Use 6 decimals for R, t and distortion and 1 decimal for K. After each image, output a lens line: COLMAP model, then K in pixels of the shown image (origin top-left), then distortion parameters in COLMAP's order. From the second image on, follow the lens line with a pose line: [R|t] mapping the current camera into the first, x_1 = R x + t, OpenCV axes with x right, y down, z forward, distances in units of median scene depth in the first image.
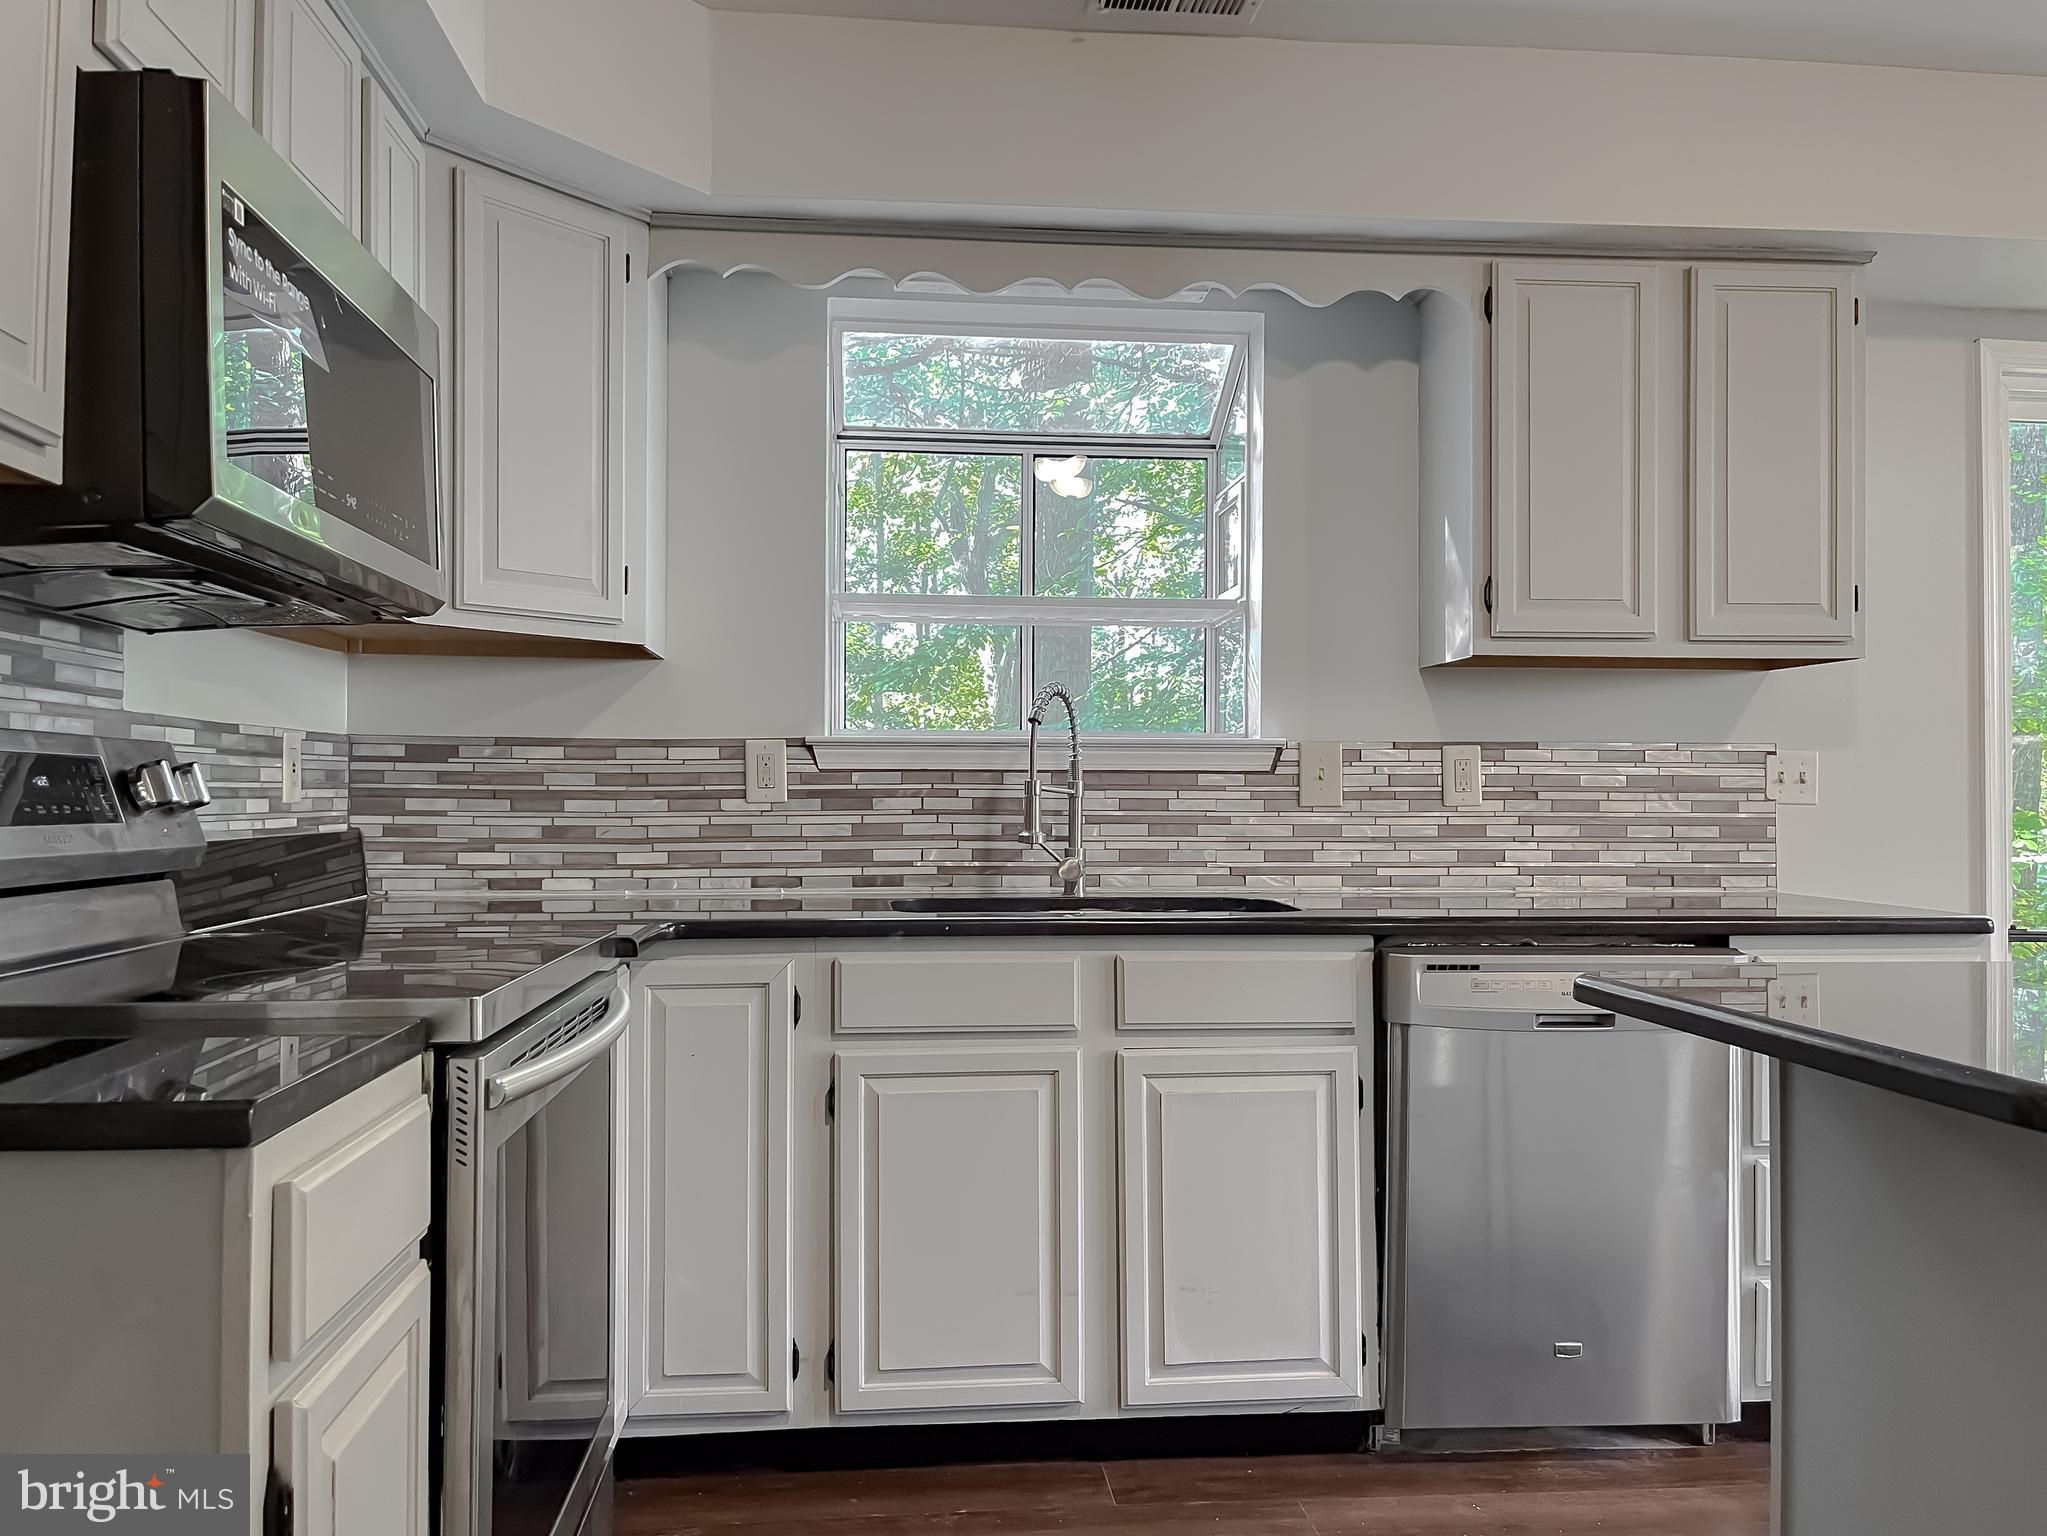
lens RADIAL K [[1625.4, 0, 1023.5], [0, 1625.4, 768.0], [0, 0, 1]] dist [0.065461, -0.077976]
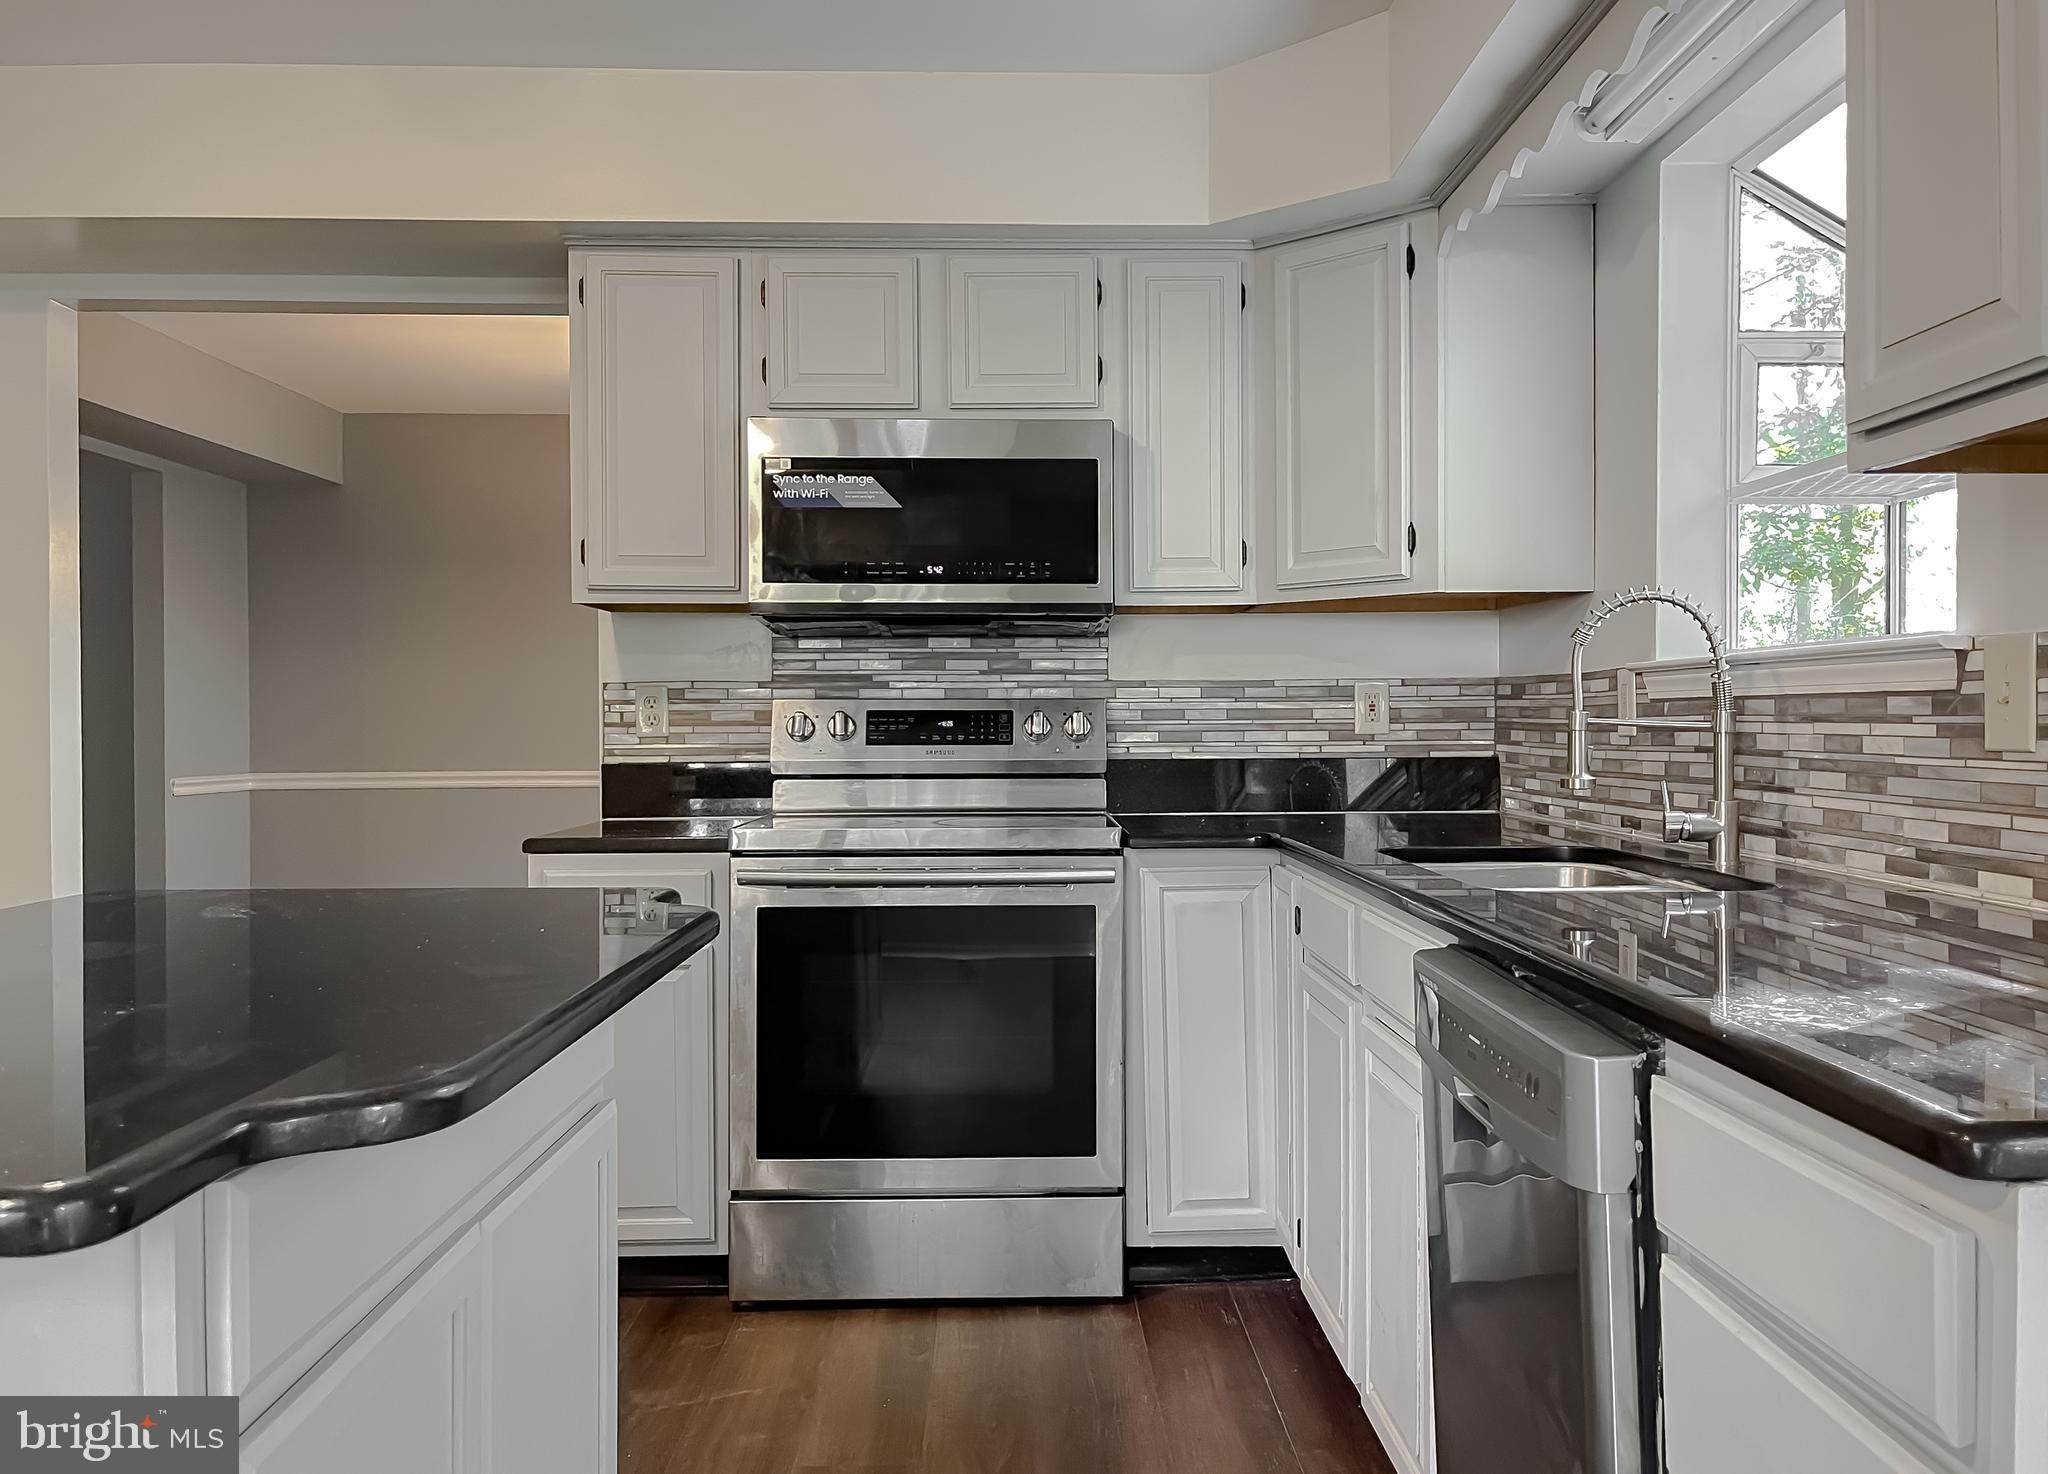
lens RADIAL K [[1623.2, 0, 1073.0], [0, 1623.2, 786.5], [0, 0, 1]] dist [0.040329, 0.002007]
pose [[-0.059514, 0.039229, -0.997456, 0.786607], [0.021643, 0.999043, 0.038000, 0.007492], [0.997993, -0.019327, -0.060306, 0.737037]]
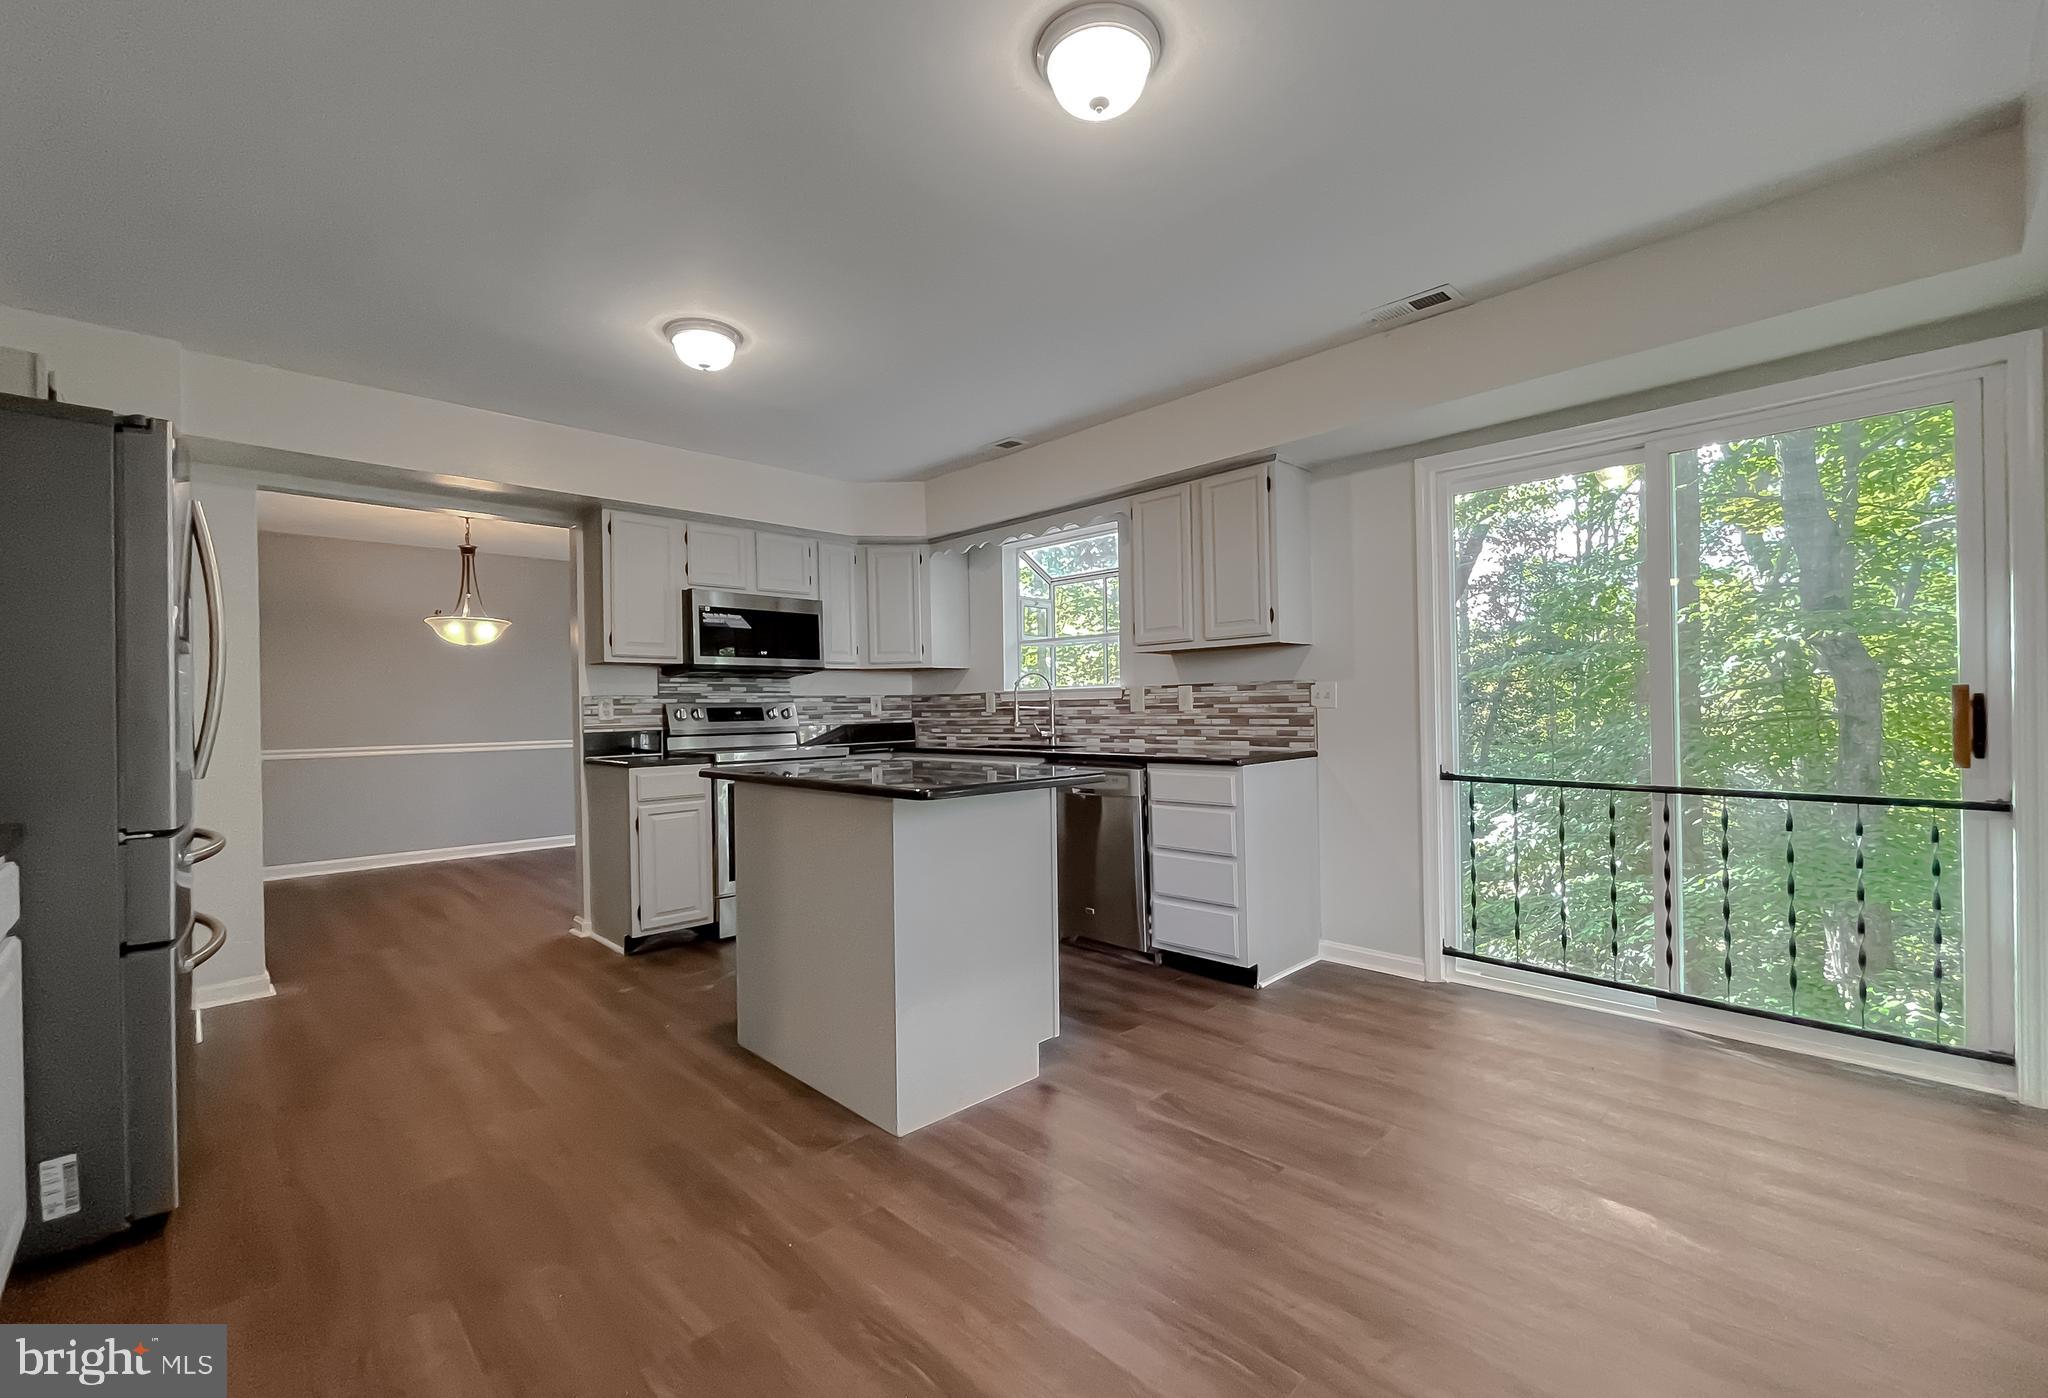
lens RADIAL K [[841.8, 0, 1032.9], [0, 841.8, 741.3], [0, 0, 1]] dist [0.001056, 0.000140]
pose [[0.633571, 0.015412, -0.773531, 1.126438], [0.031952, 0.998427, 0.046064, 0.003658], [0.773024, -0.053900, 0.632082, 0.048168]]
